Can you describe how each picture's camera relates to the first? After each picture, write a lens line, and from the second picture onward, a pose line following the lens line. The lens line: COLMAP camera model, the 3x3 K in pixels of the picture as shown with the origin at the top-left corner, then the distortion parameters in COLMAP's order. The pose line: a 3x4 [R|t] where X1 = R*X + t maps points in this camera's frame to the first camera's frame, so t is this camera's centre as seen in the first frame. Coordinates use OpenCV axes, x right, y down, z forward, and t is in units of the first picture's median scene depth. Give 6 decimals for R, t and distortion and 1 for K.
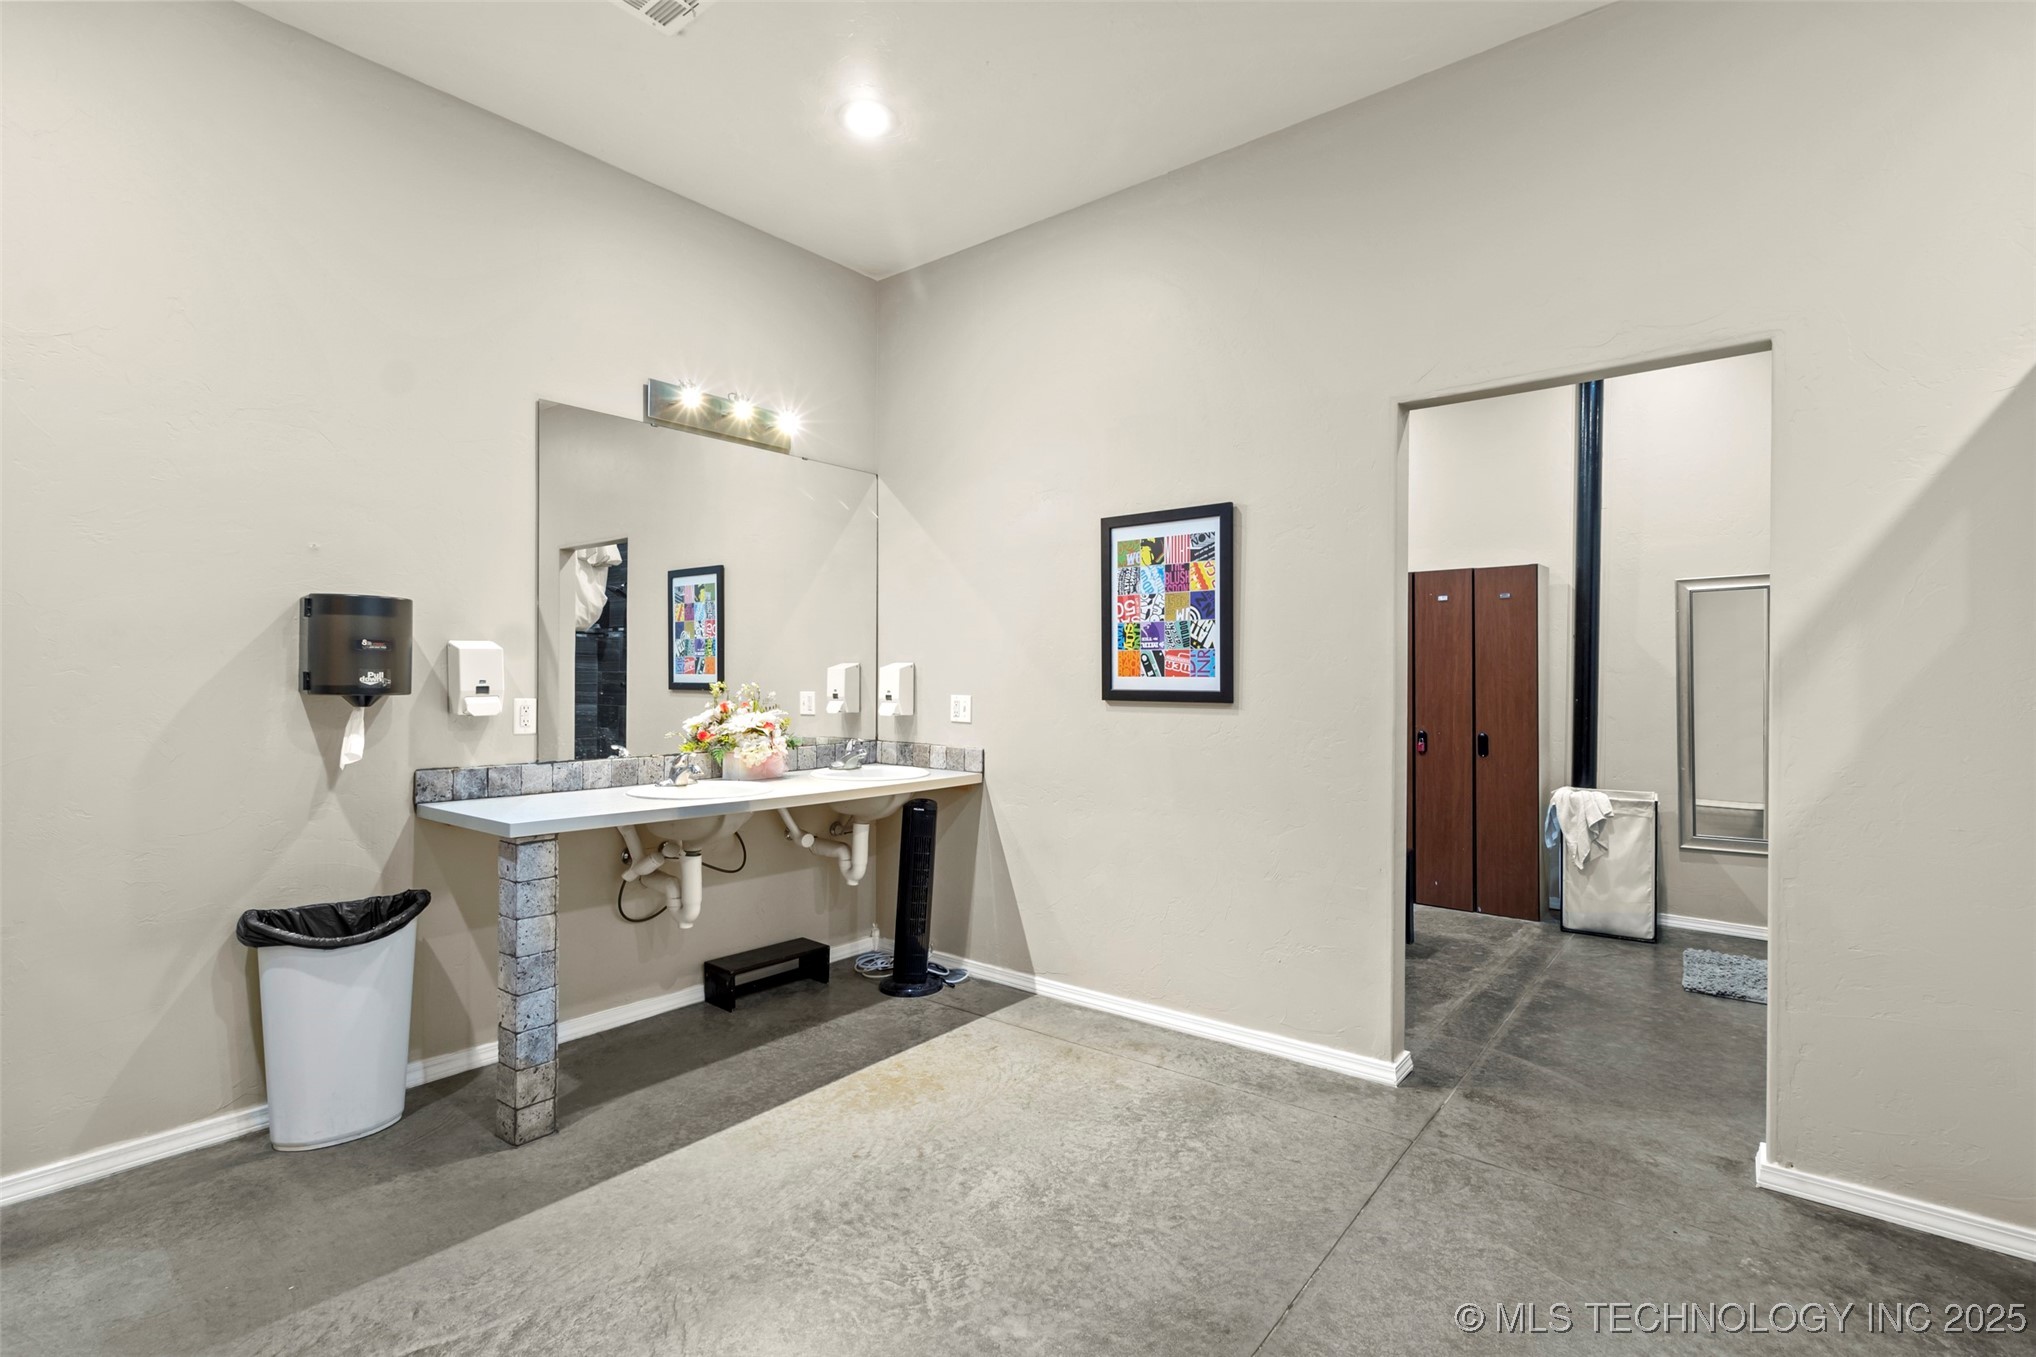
lens RADIAL K [[937.0, 0, 1022.0], [0, 937.0, 682.0], [0, 0, 1]] dist [0.002187, 0.000891]
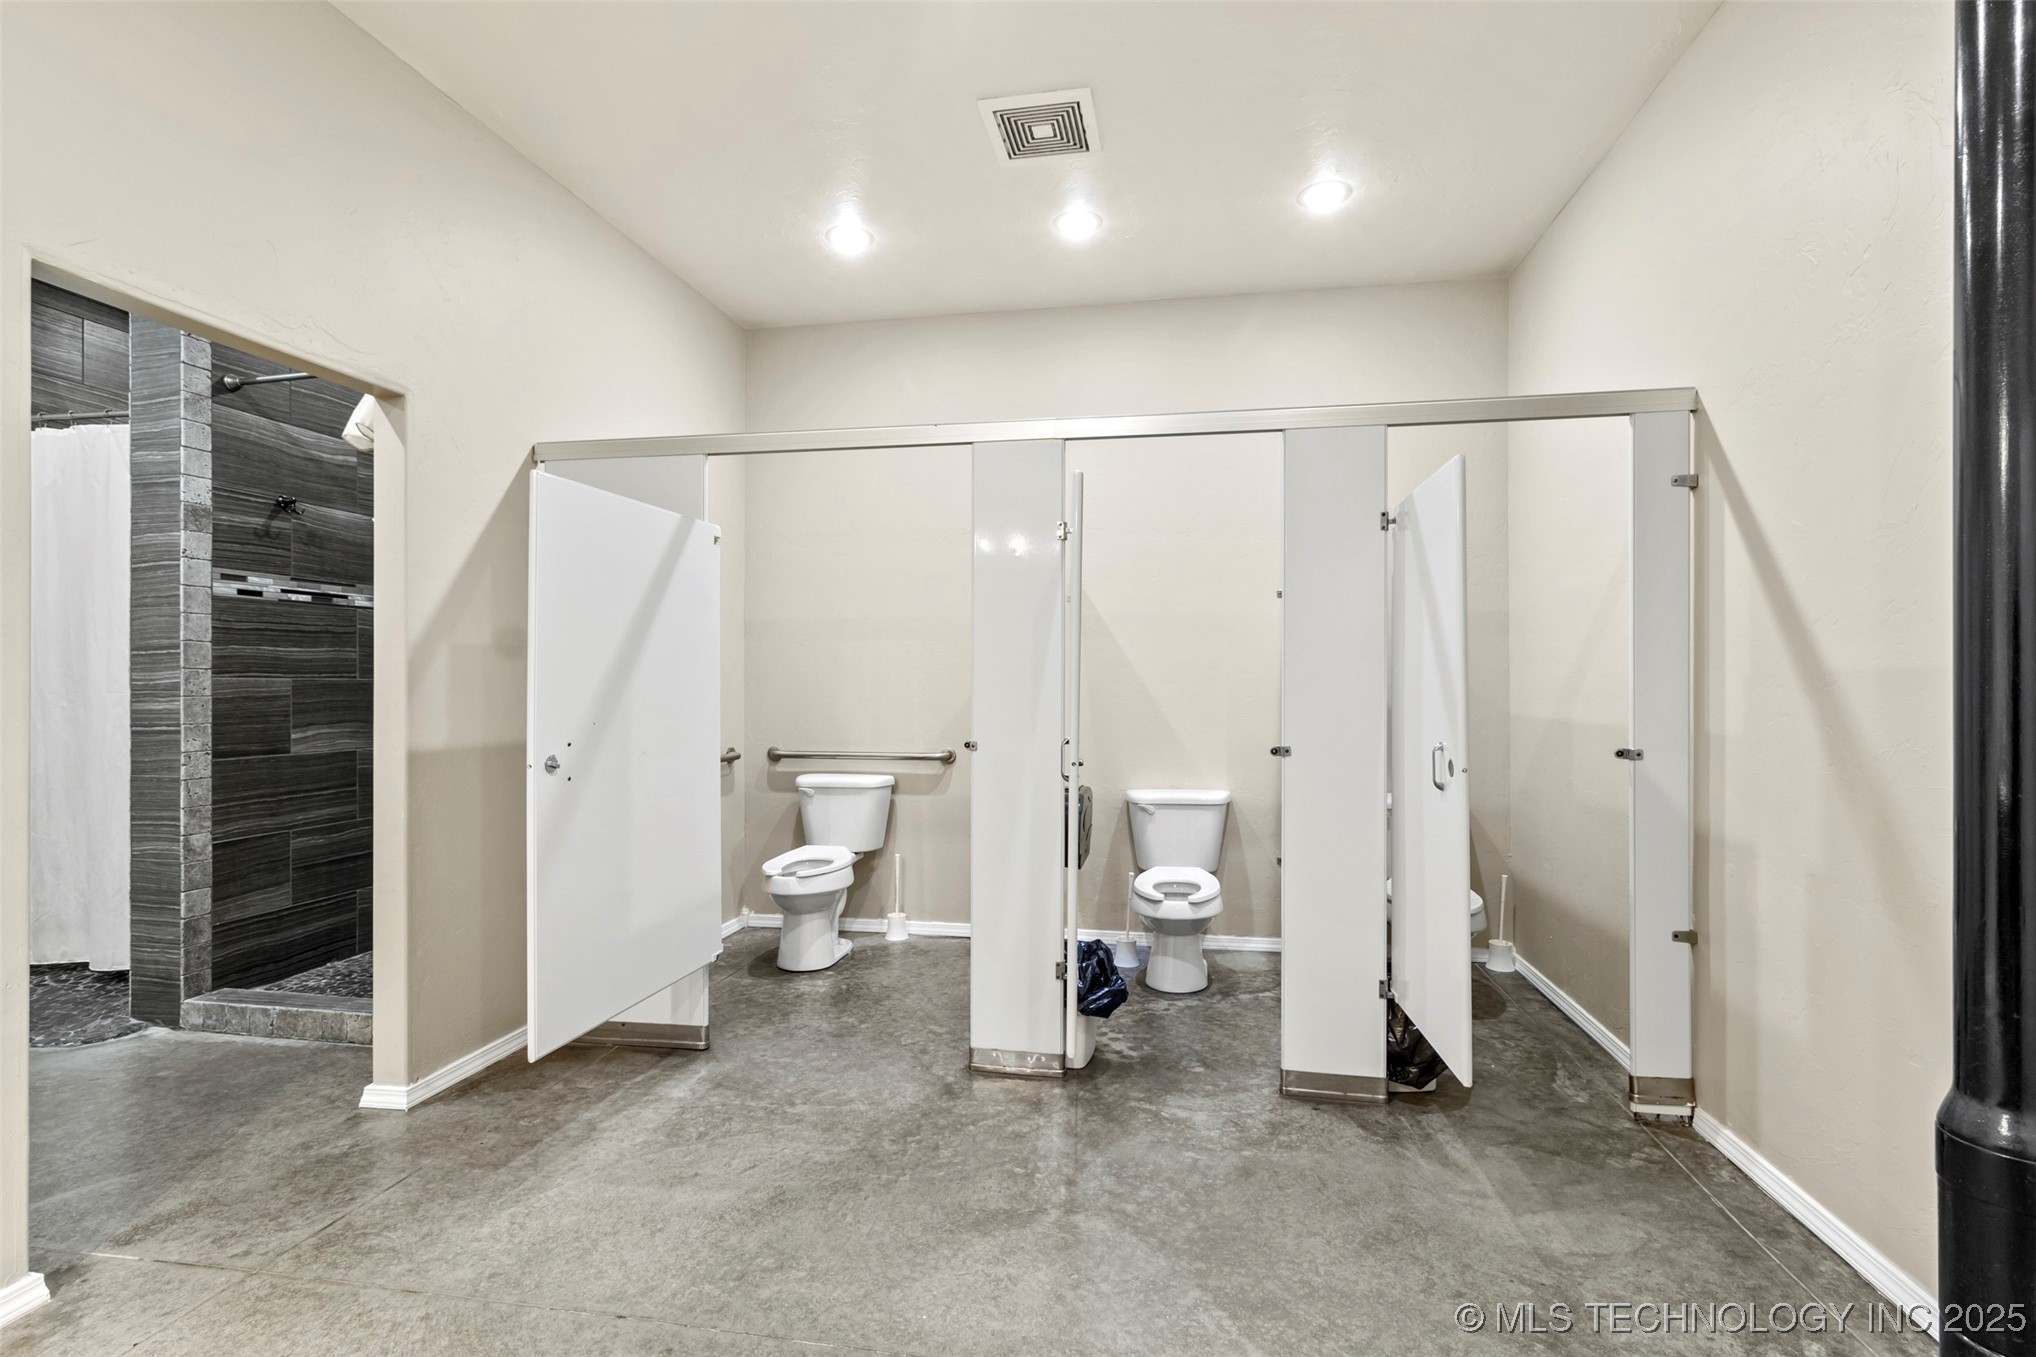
lens RADIAL K [[937.0, 0, 1021.8], [0, 937.0, 680.1], [0, 0, 1]] dist [0.002187, 0.000891]
pose [[-0.477887, -0.000292, 0.878421, -0.300093], [-0.002945, 0.999995, -0.001270, -0.005010], [-0.878416, -0.003194, -0.477886, 0.416200]]
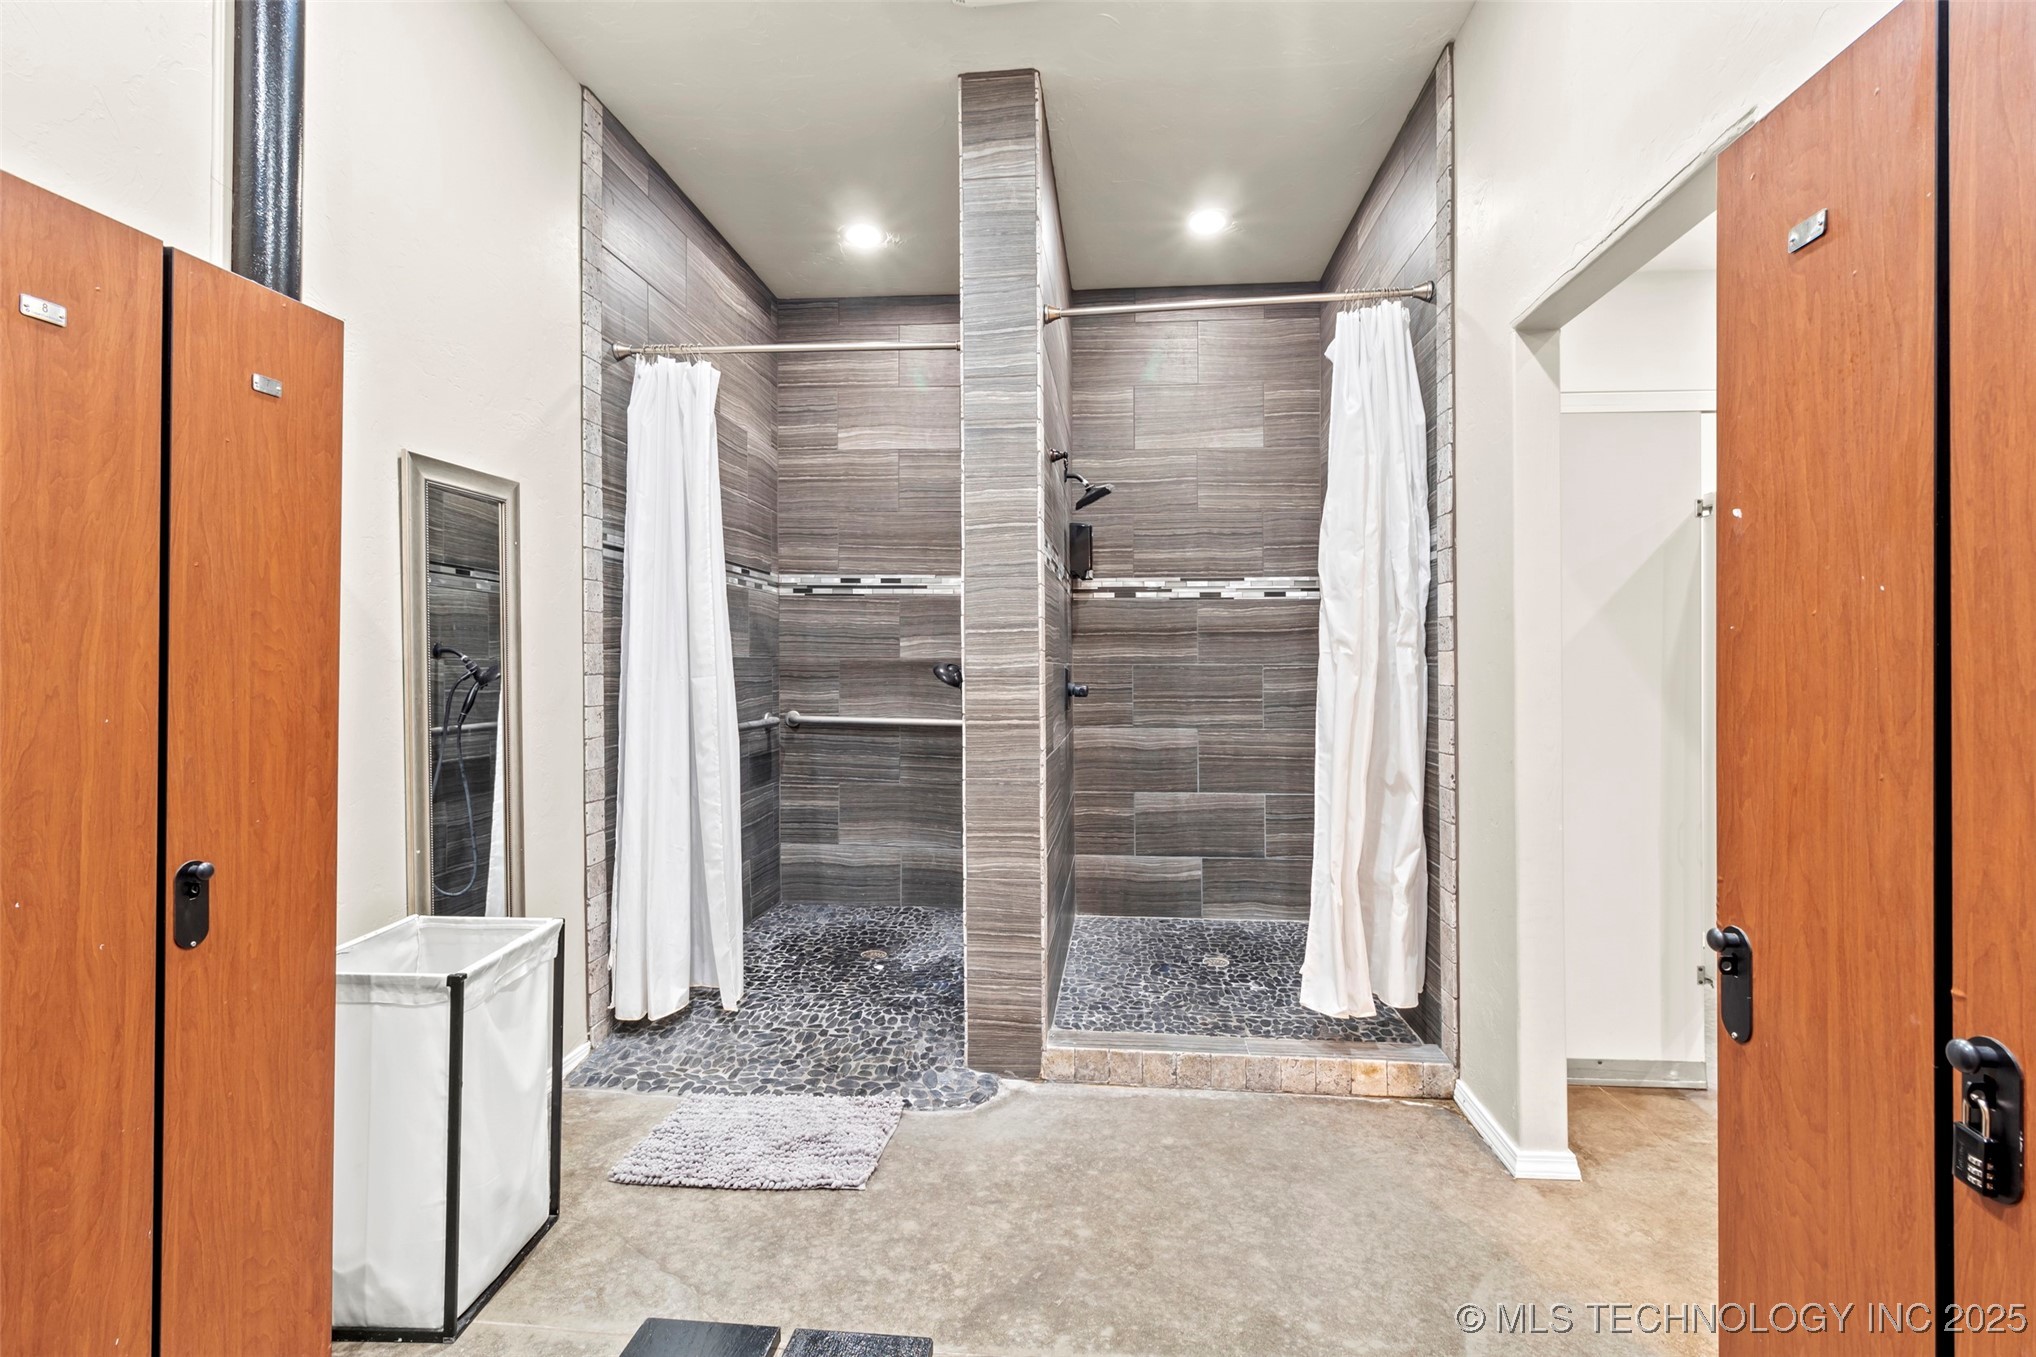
lens RADIAL K [[937.0, 0, 1017.7], [0, 937.0, 659.3], [0, 0, 1]] dist [0.002187, 0.000891]
pose [[-0.554585, -0.001381, 0.832126, 0.132197], [-0.007700, 0.999964, -0.003473, -0.005185], [-0.832091, -0.008334, -0.554576, 0.965656]]
